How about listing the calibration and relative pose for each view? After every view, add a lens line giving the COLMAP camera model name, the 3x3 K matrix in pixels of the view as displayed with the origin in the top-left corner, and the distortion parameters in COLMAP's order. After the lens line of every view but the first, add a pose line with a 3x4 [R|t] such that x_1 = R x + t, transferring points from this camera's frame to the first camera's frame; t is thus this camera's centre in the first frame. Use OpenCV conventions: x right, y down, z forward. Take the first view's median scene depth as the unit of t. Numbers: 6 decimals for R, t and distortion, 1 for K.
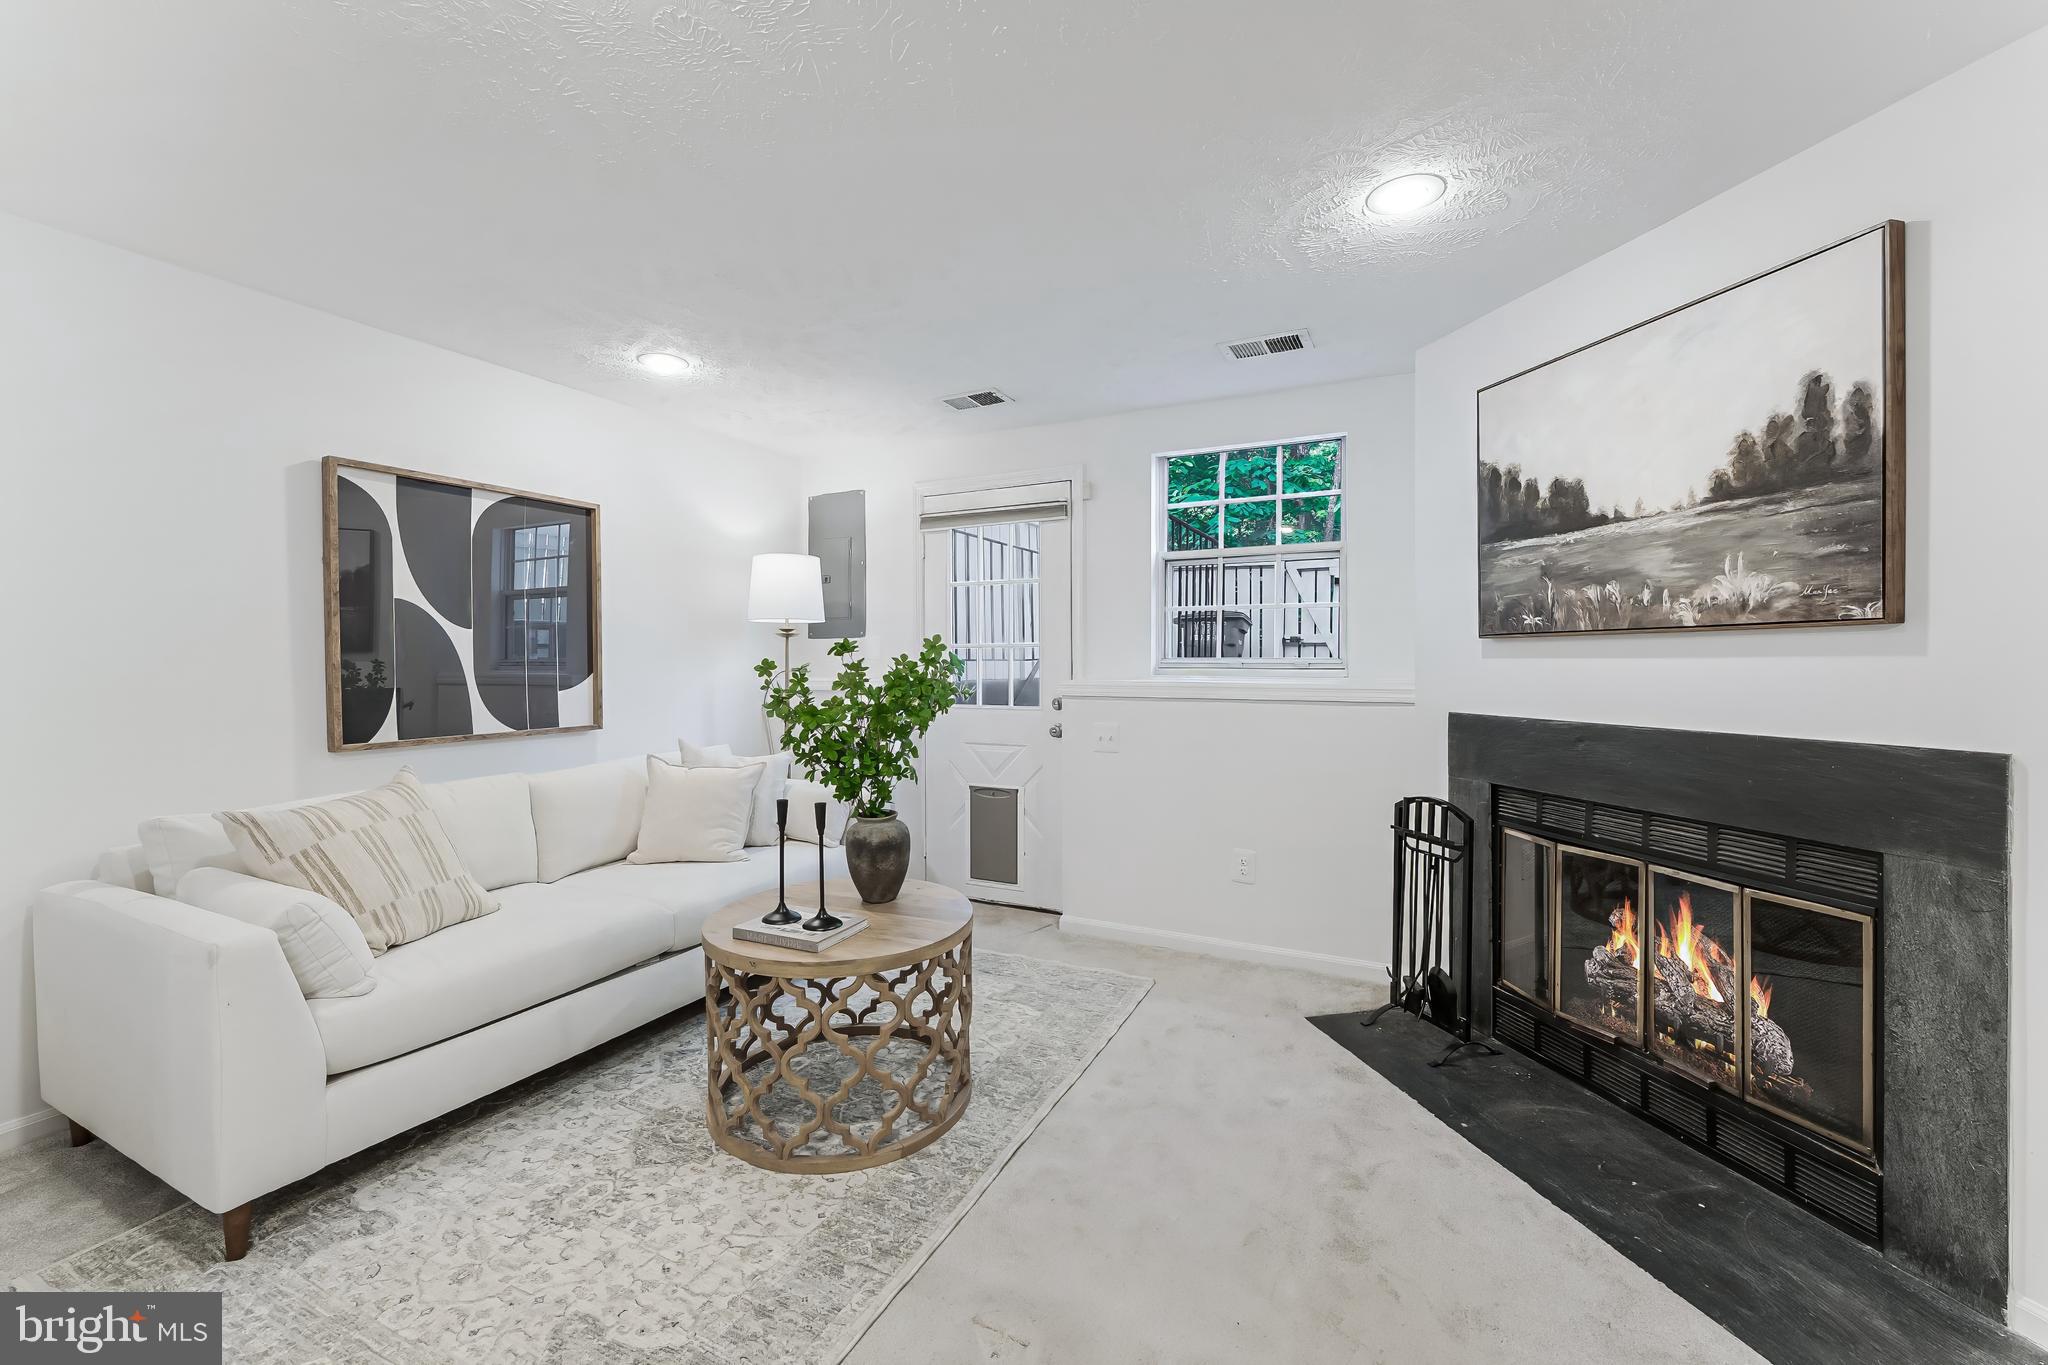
lens RADIAL K [[825.7, 0, 1030.8], [0, 825.7, 666.2], [0, 0, 1]] dist [-0.000591, -0.000065]
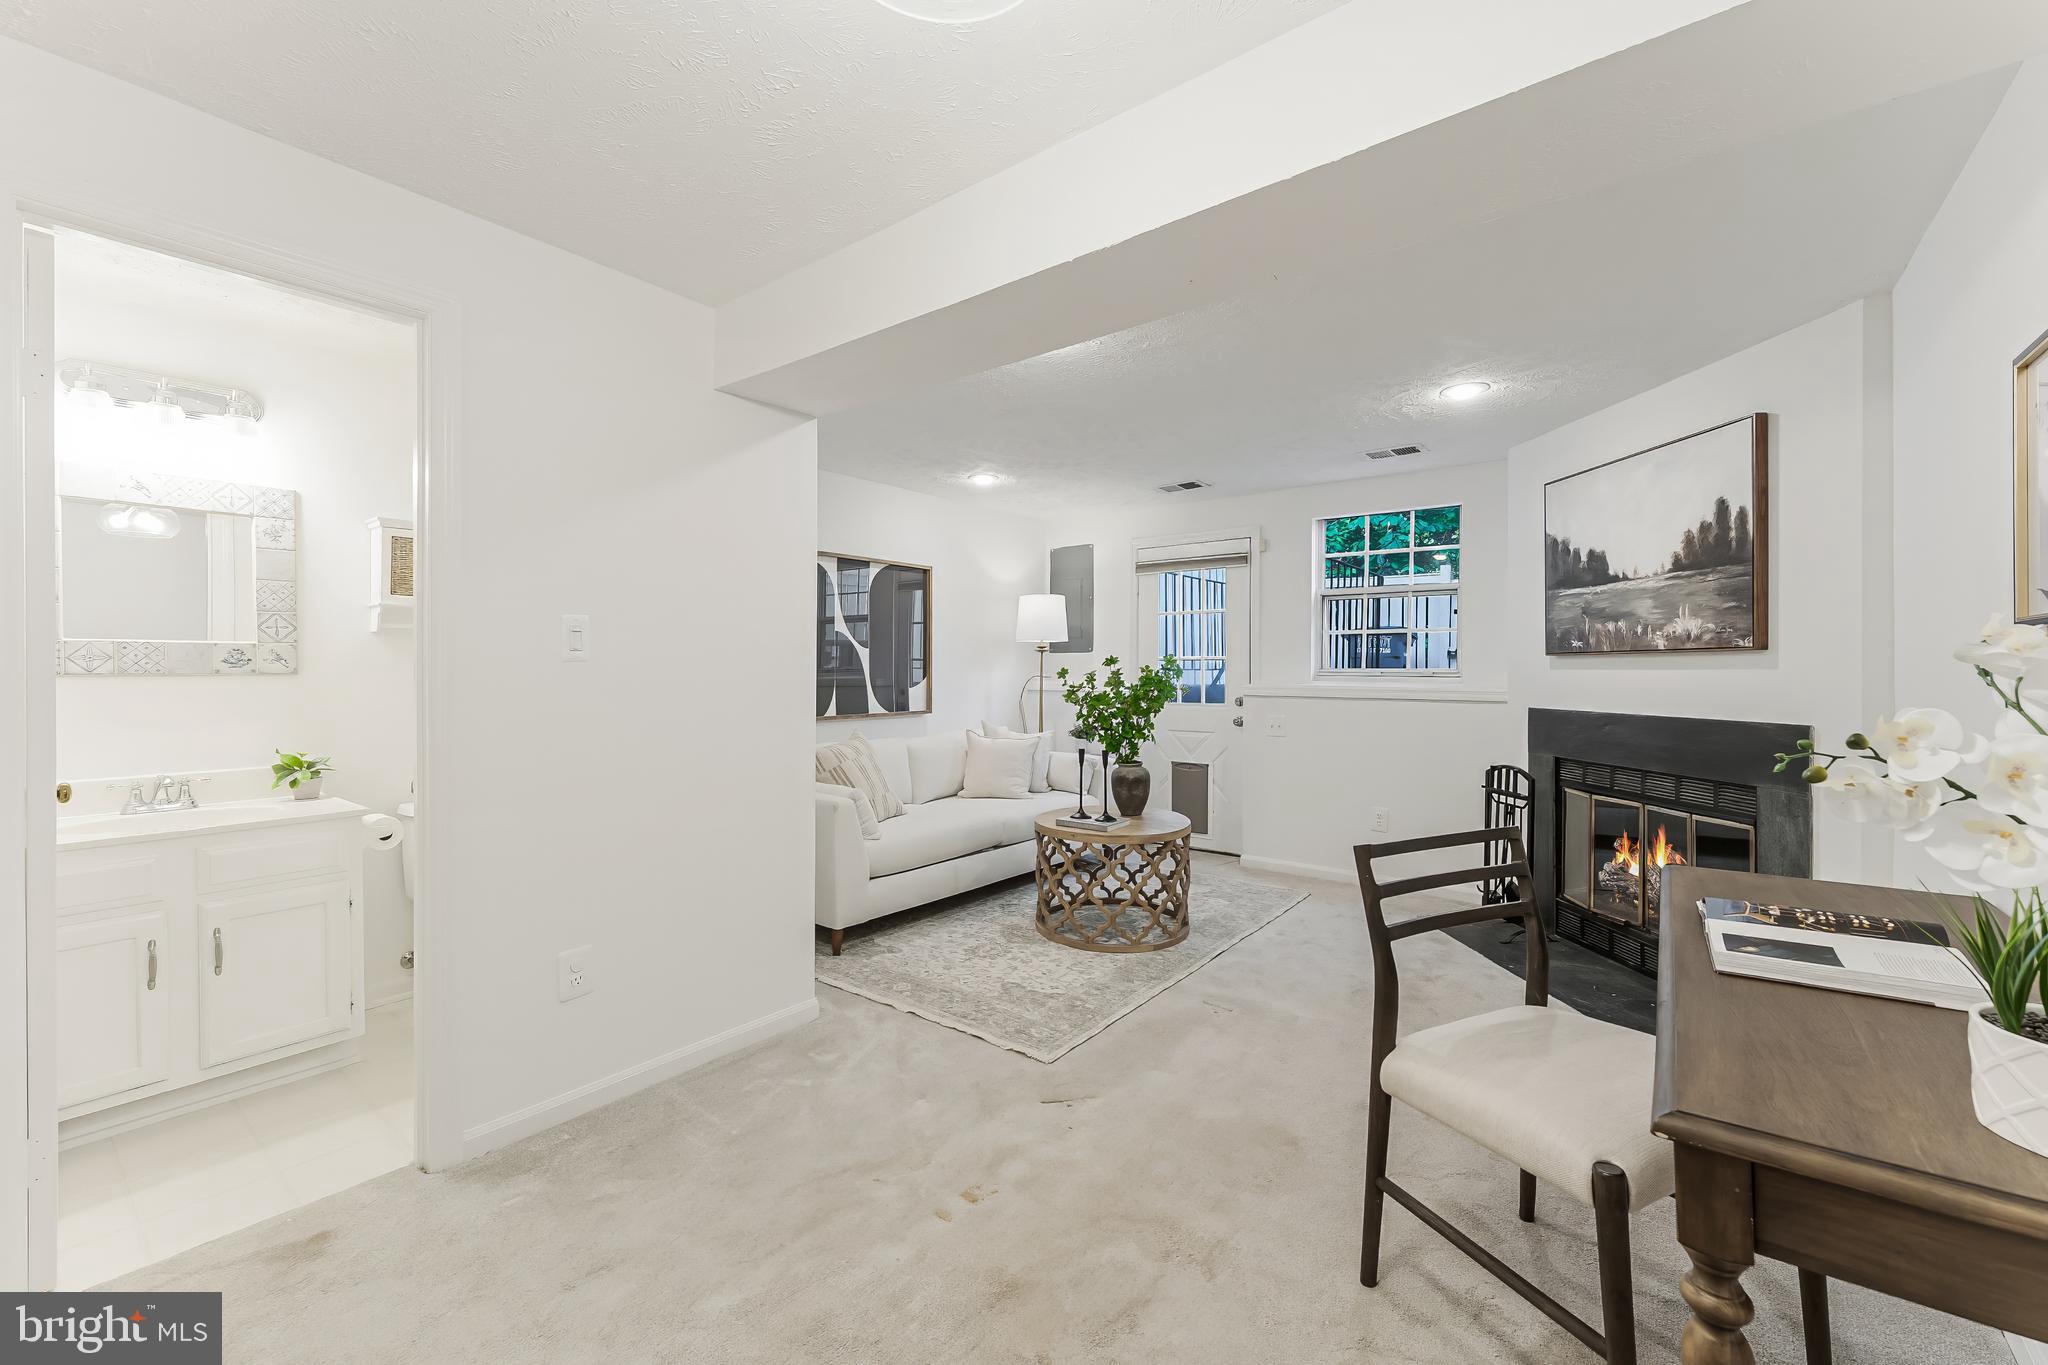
lens RADIAL K [[826.7, 0, 1026.0], [0, 826.7, 673.0], [0, 0, 1]] dist [0.000580, 0.000156]
pose [[0.978870, 0.005497, -0.204409, -0.050129], [-0.006092, 0.999979, -0.002280, 0.005459], [0.204393, 0.003477, 0.978883, -0.608986]]
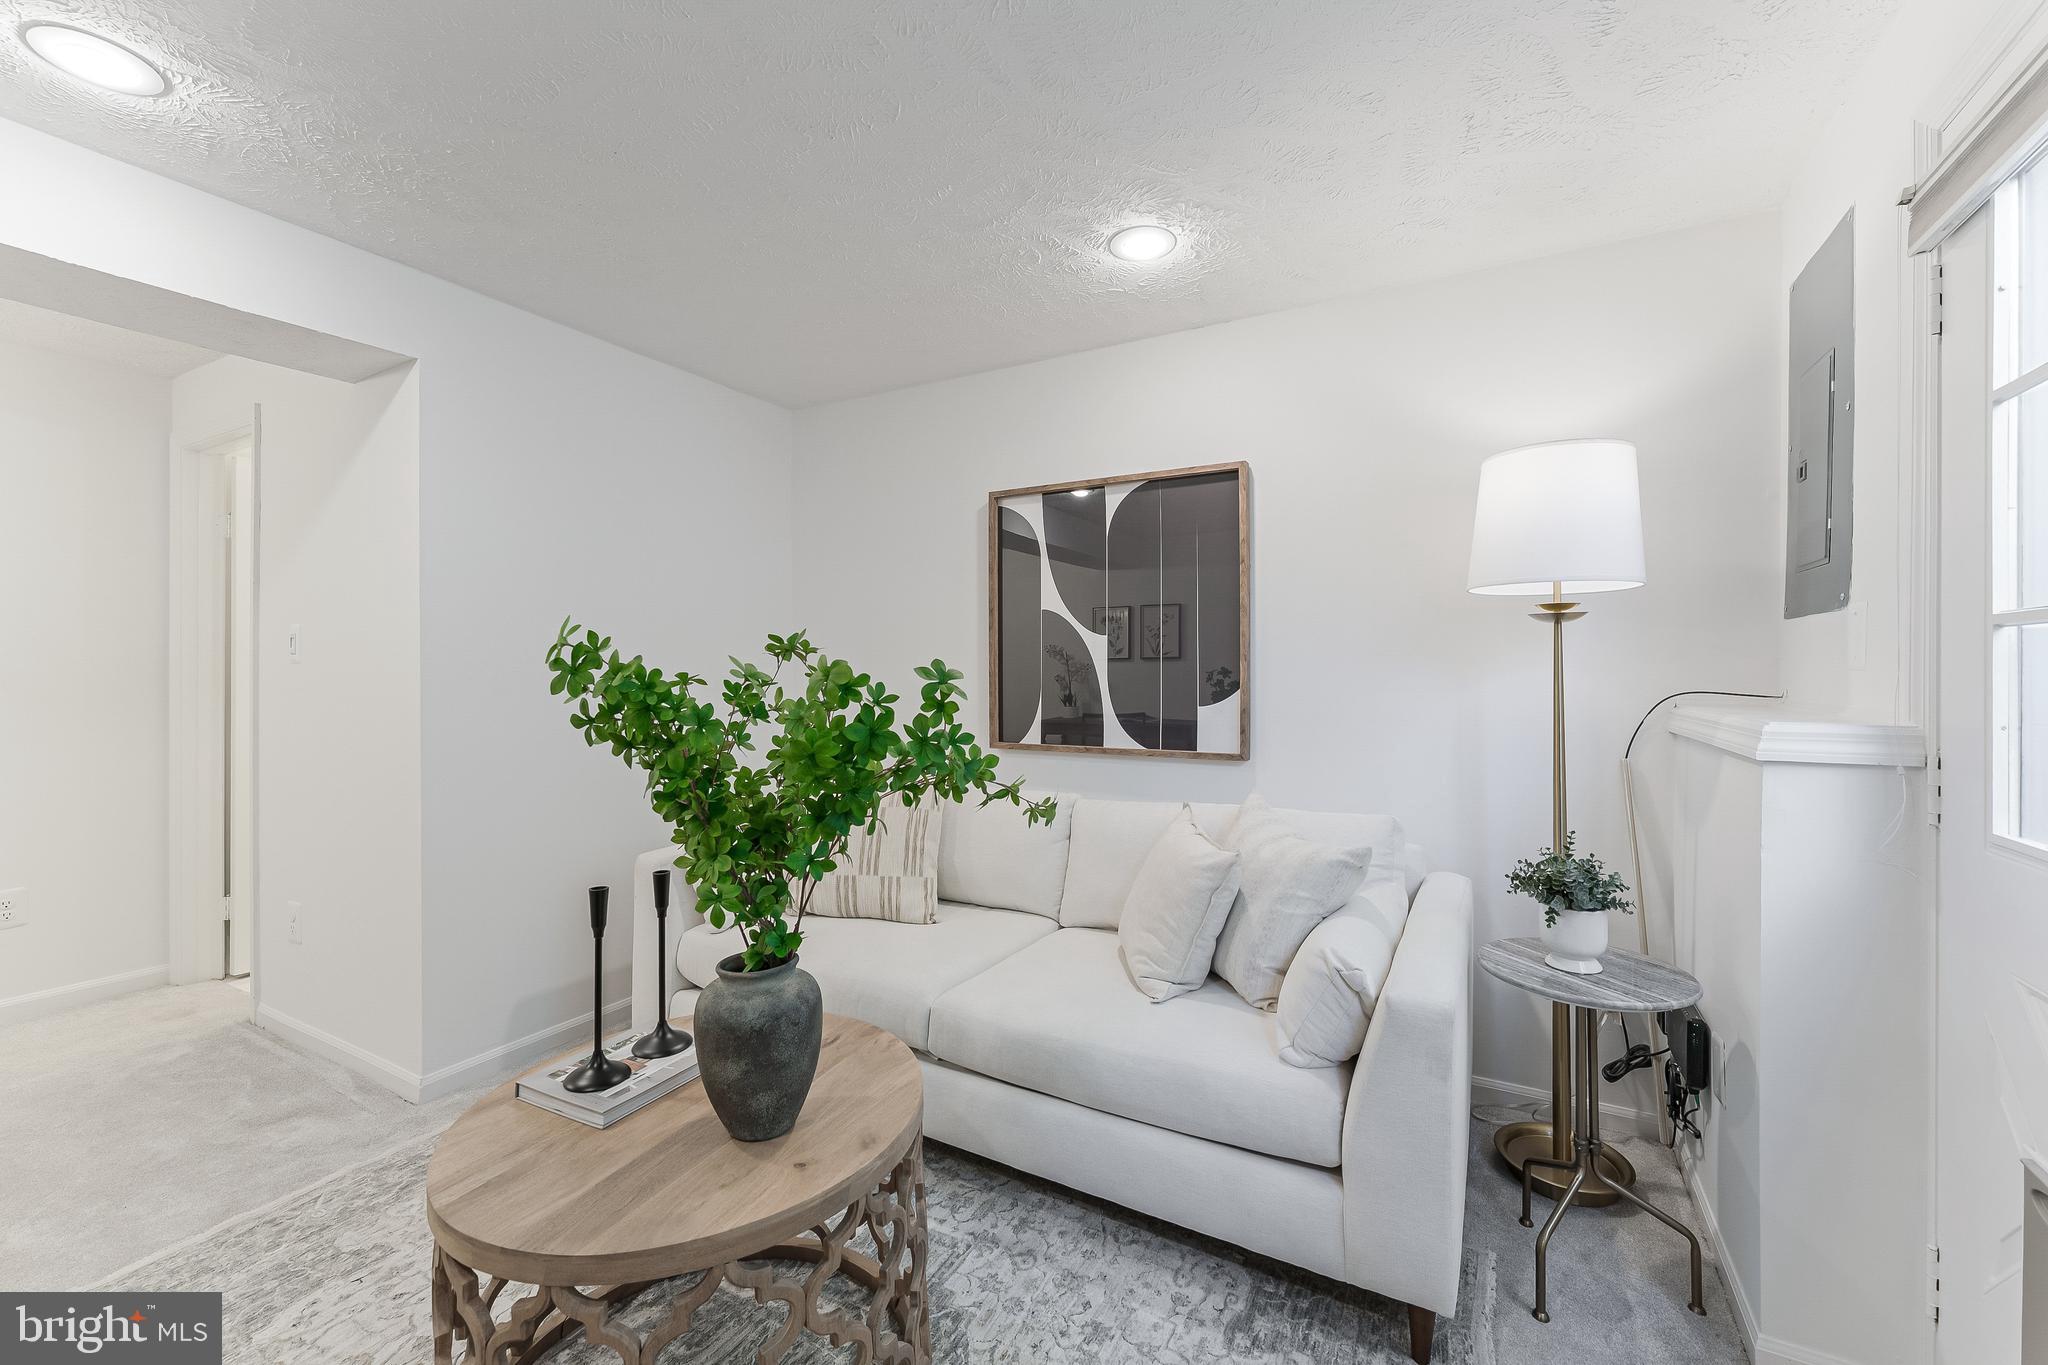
lens RADIAL K [[825.7, 0, 1030.8], [0, 825.7, 666.2], [0, 0, 1]] dist [-0.000591, -0.000065]
pose [[-0.045612, 0.000672, -0.998959, 0.310308], [-0.008574, 0.999963, 0.001064, -0.011730], [0.998922, 0.008614, -0.045604, 1.112325]]
